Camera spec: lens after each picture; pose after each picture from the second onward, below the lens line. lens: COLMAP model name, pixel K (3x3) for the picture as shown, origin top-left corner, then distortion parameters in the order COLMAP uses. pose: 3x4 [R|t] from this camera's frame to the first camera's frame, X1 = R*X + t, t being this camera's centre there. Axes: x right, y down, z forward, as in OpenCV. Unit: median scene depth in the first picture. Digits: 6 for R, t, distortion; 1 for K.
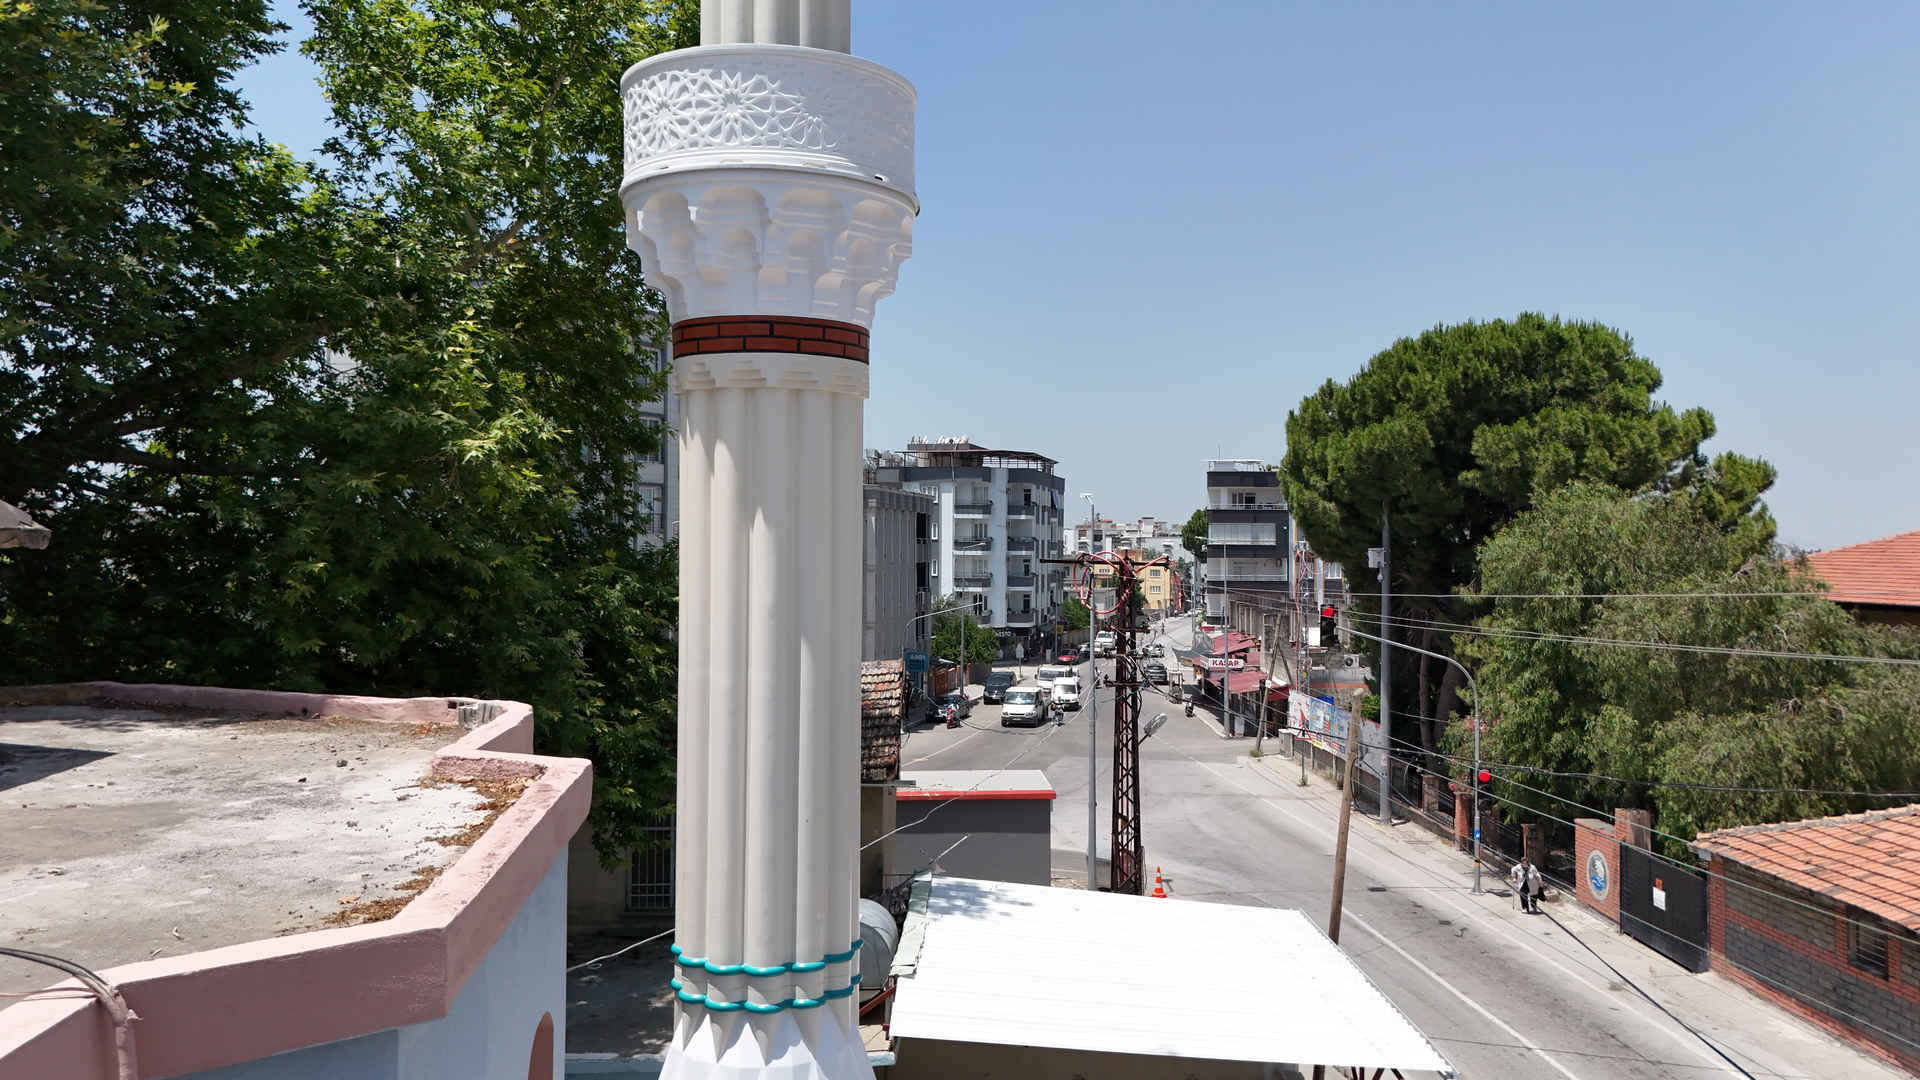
lens RADIAL K [[1416.8, 0, 965.5], [0, 1416.8, 559.1], [0, 0, 1]] dist [0.065608, -0.071763]
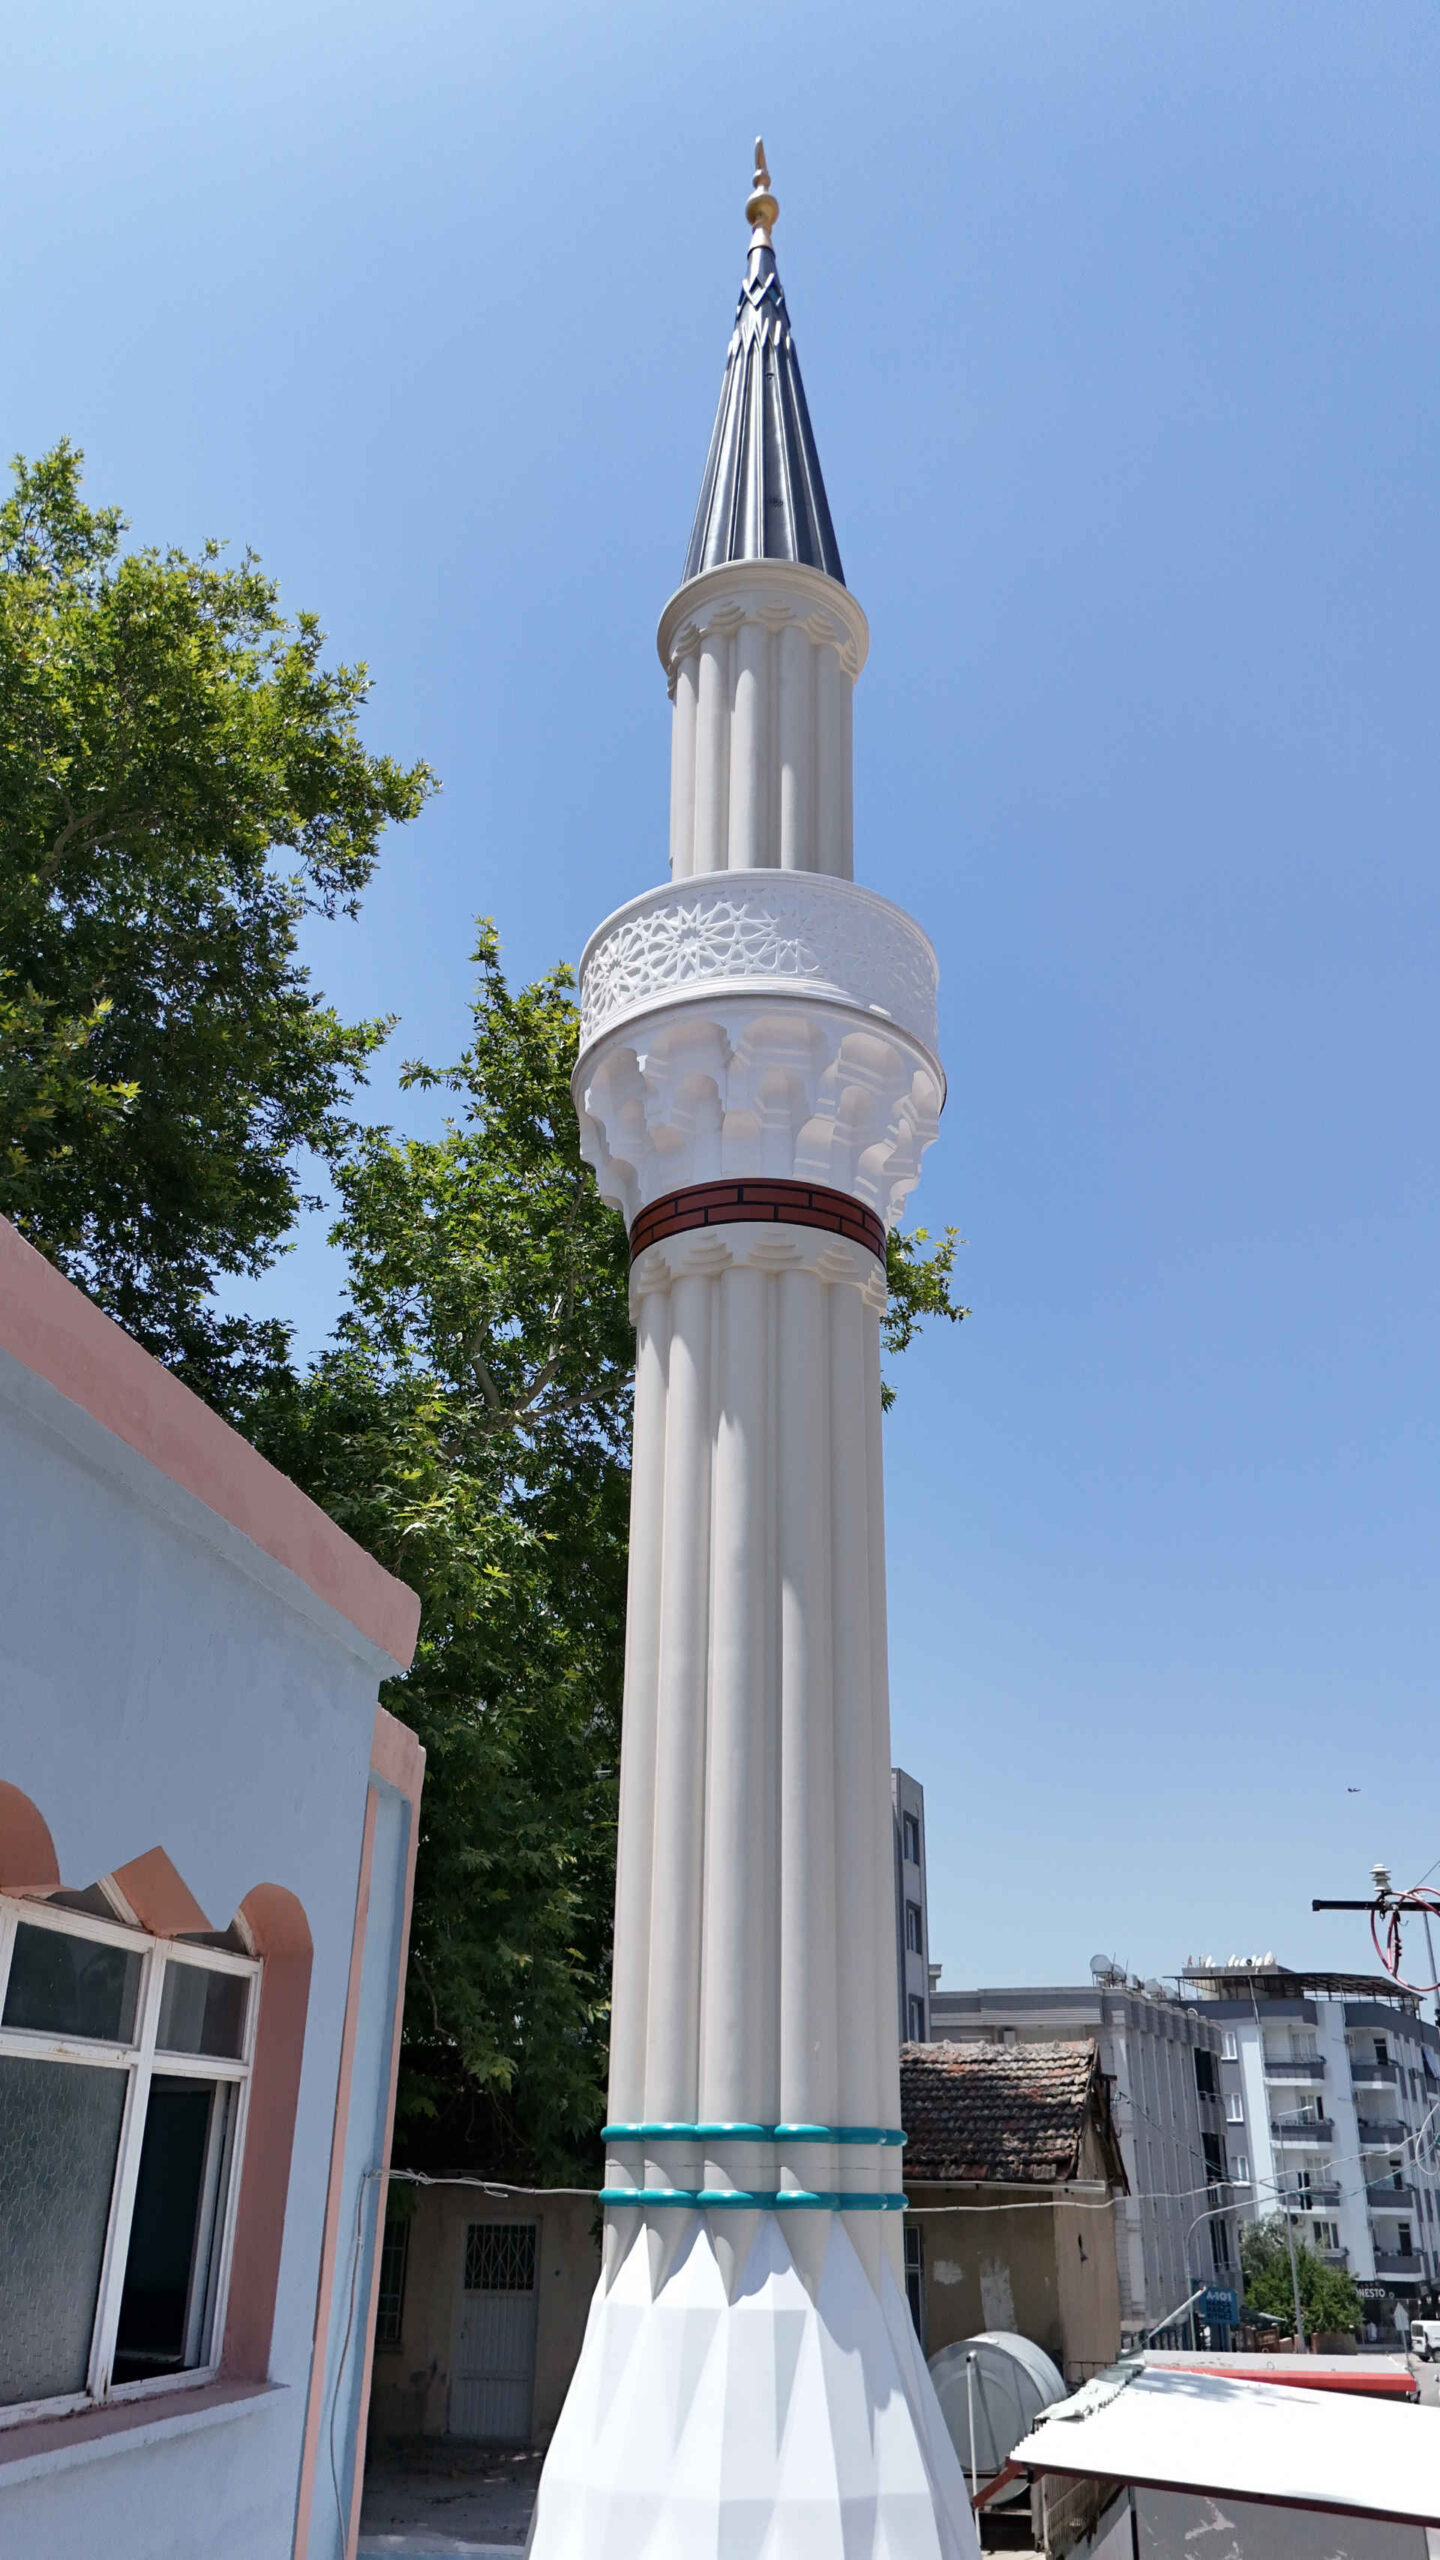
lens RADIAL K [[1889.1, 0, 692.9], [0, 1889.1, 1277.7], [0, 0, 1]] dist [0.065608, -0.071763]
pose [[0.960435, -0.103892, -0.258401, 0.094766], [-0.016659, 0.904725, -0.425670, 0.305511], [0.278006, 0.413132, 0.867199, 0.128613]]
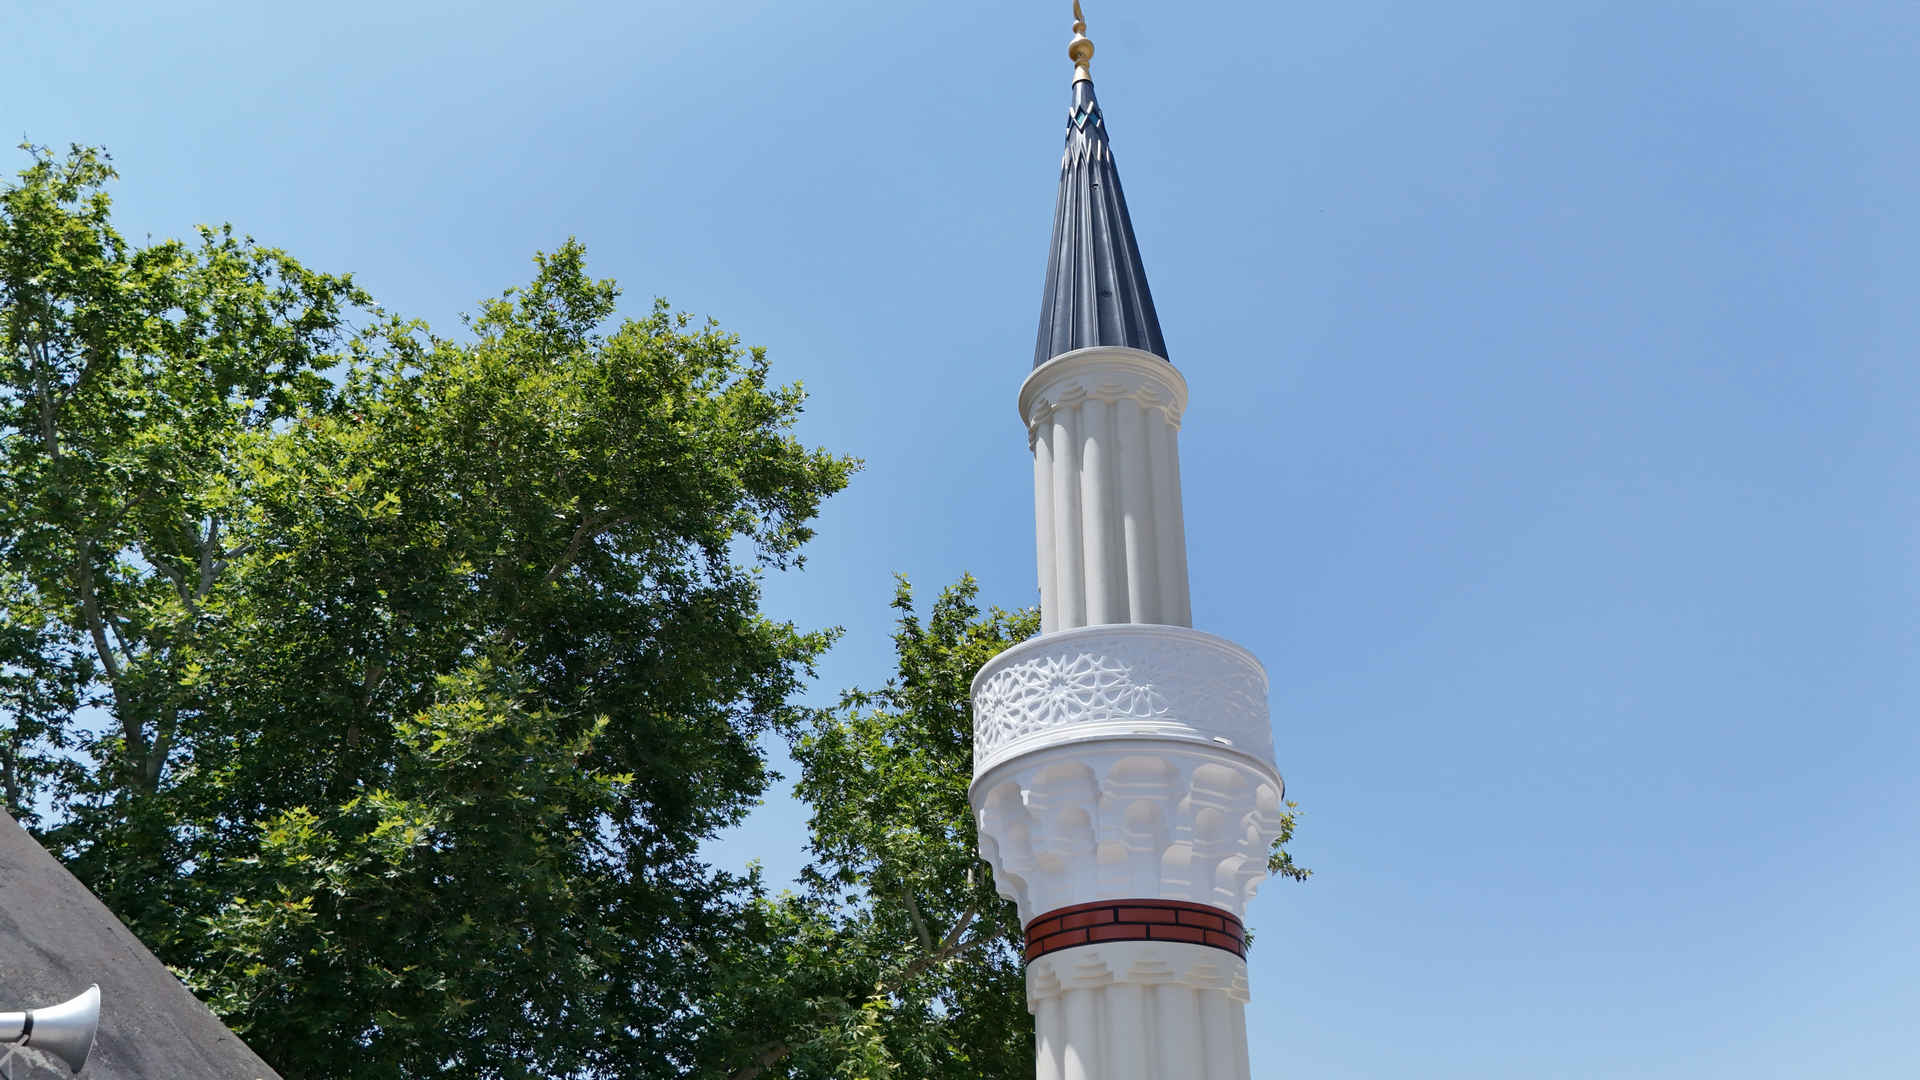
lens RADIAL K [[1416.8, 0, 975.2], [0, 1416.8, 514.1], [0, 0, 1]] dist [0.065608, -0.071763]
pose [[0.931400, -0.195338, -0.307142, 0.103265], [0.001405, 0.845728, -0.533612, 0.100754], [0.363994, 0.496575, 0.787986, 0.134781]]
